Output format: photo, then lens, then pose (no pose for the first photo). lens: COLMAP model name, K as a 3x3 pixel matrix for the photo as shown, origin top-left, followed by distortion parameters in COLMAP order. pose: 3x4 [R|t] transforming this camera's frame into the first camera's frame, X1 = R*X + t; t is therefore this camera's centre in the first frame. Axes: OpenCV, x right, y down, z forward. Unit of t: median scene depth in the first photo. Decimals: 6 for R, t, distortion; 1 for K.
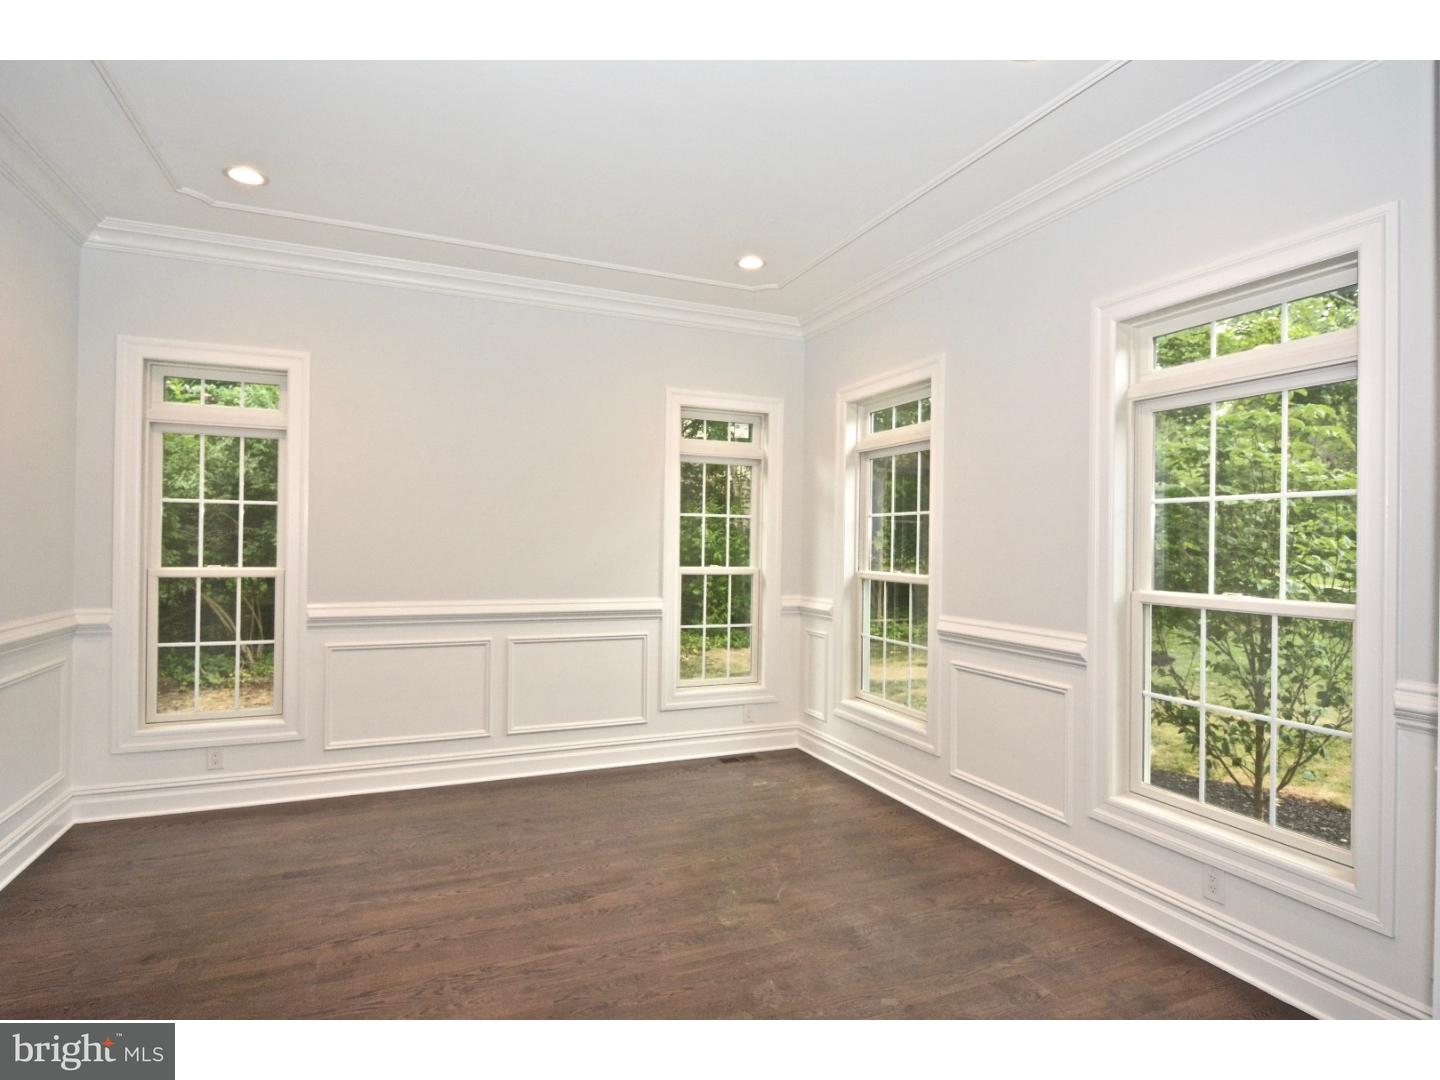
lens RADIAL K [[590.2, 0, 720.0], [0, 590.2, 540.0], [0, 0, 1]] dist [-0.000688, -0.000147]
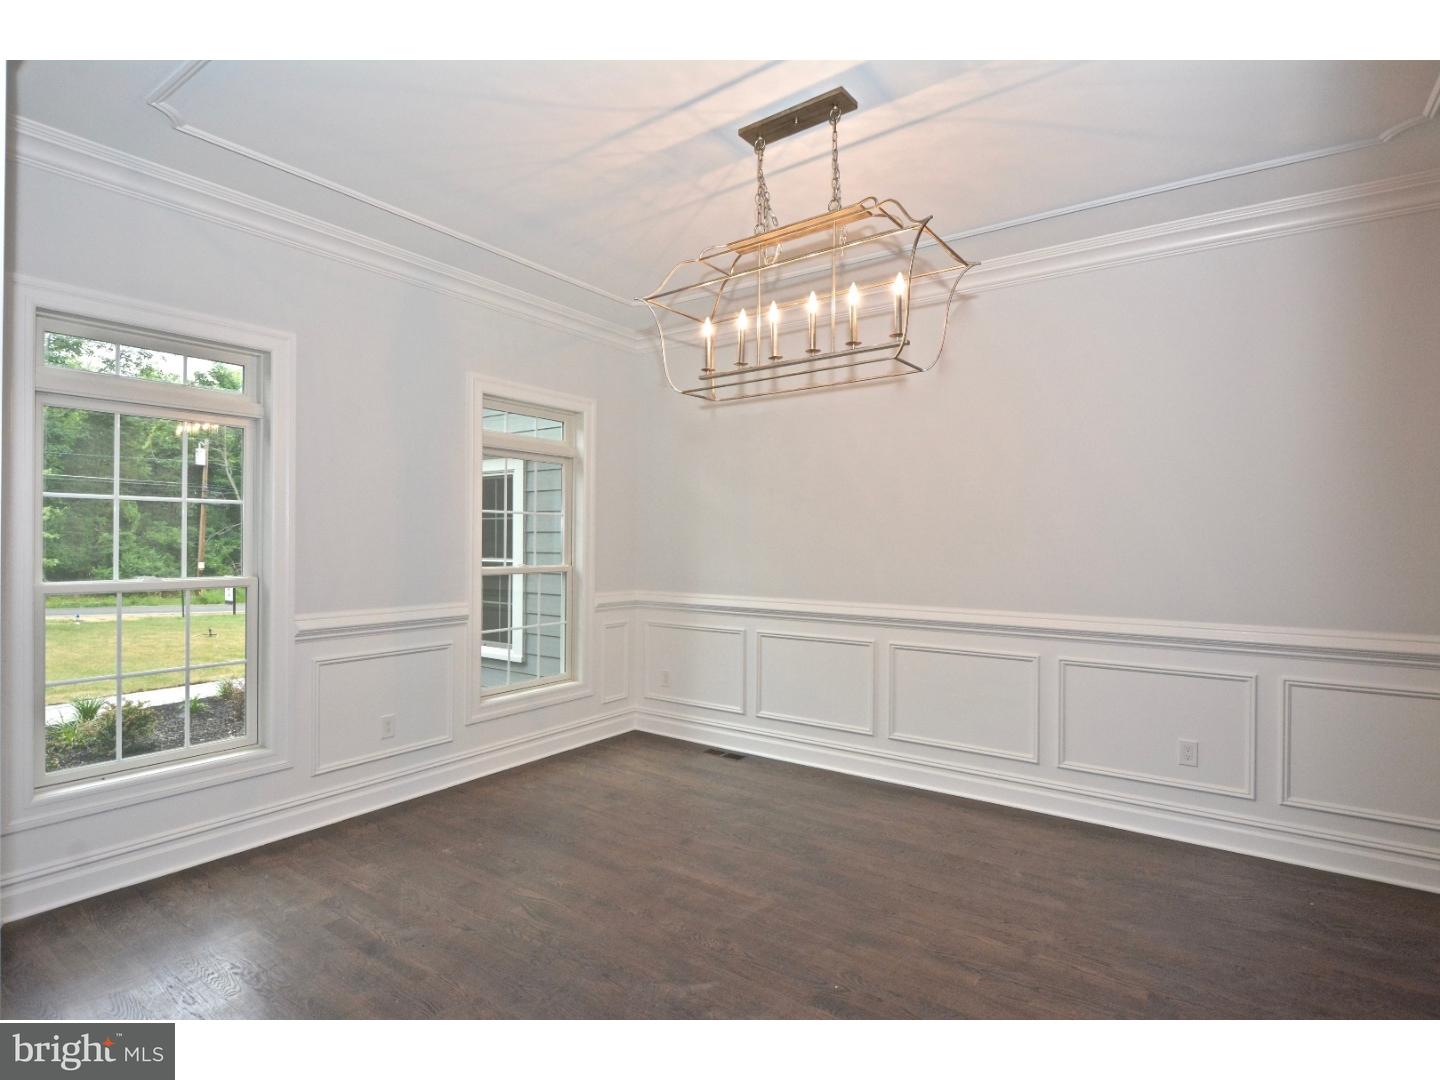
lens RADIAL K [[717.2, 0, 720.0], [0, 717.2, 540.0], [0, 0, 1]] dist [0.000043, -0.000232]
pose [[0.816605, -0.012020, 0.577071, -0.707056], [0.007699, 0.999921, 0.009933, -0.010104], [-0.577145, -0.003669, 0.816633, -0.229097]]
